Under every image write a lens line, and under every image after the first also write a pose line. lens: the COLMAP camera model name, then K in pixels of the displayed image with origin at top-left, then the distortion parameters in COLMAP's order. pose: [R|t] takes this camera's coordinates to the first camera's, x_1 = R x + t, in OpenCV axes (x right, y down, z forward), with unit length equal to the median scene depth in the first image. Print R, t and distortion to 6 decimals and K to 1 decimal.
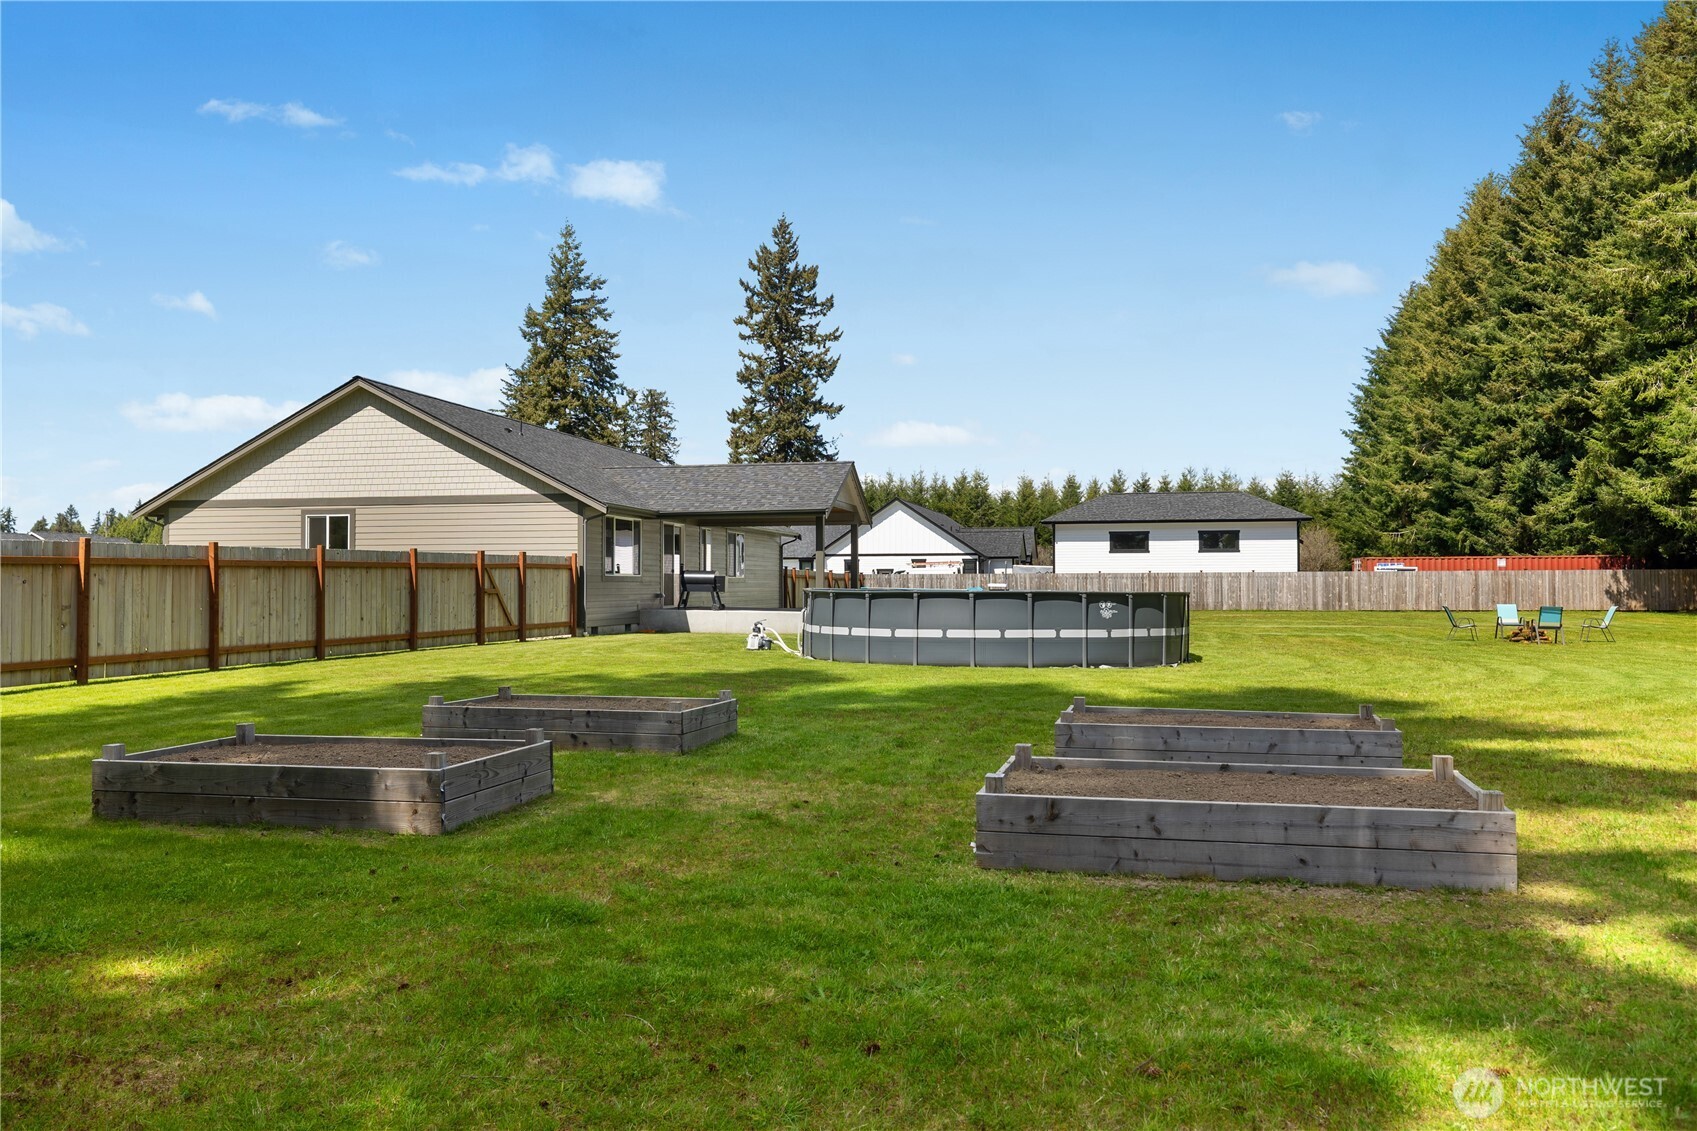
lens RADIAL K [[1232.7, 0, 839.7], [0, 1232.7, 573.9], [0, 0, 1]] dist [-0.011670, -0.002343]
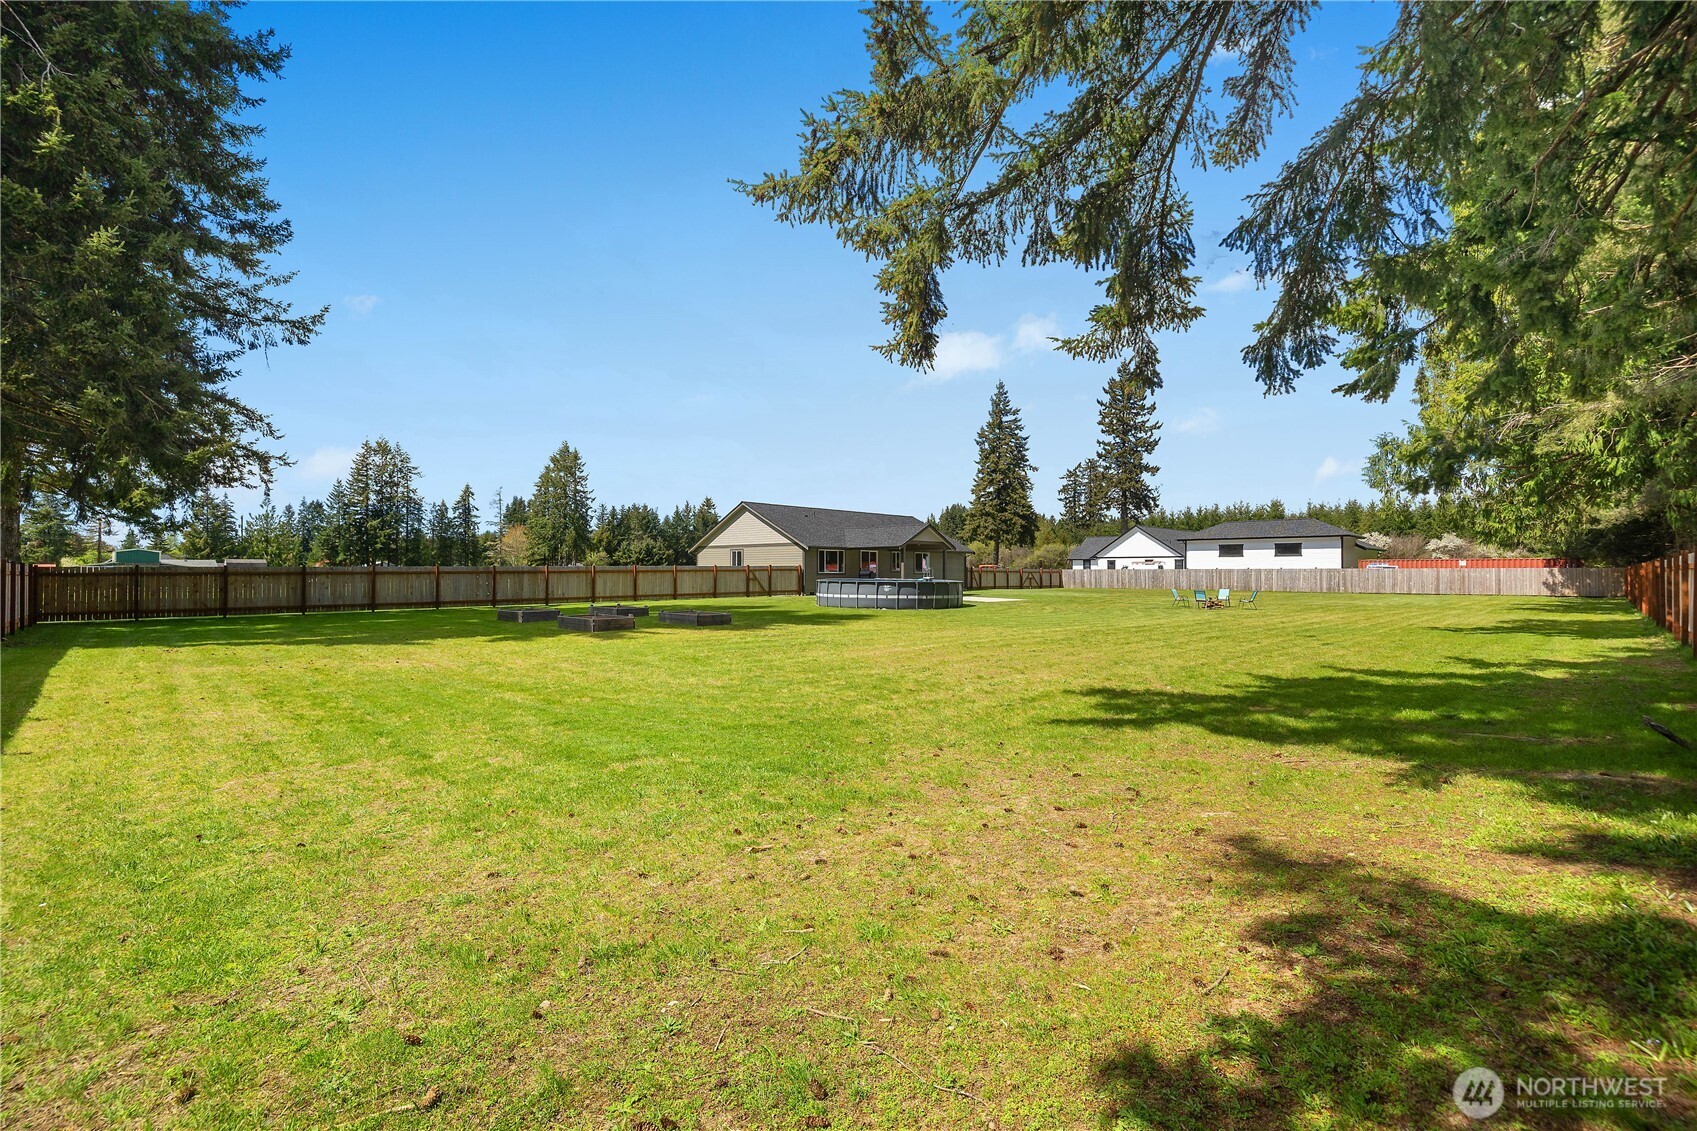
lens RADIAL K [[727.7, 0, 852.8], [0, 727.7, 568.5], [0, 0, 1]] dist [-0.010541, 0.000373]
pose [[0.856920, 0.000766, -0.515448, 0.305475], [0.001961, 0.999987, 0.004747, -0.006939], [0.515445, -0.005079, 0.856908, -0.139045]]
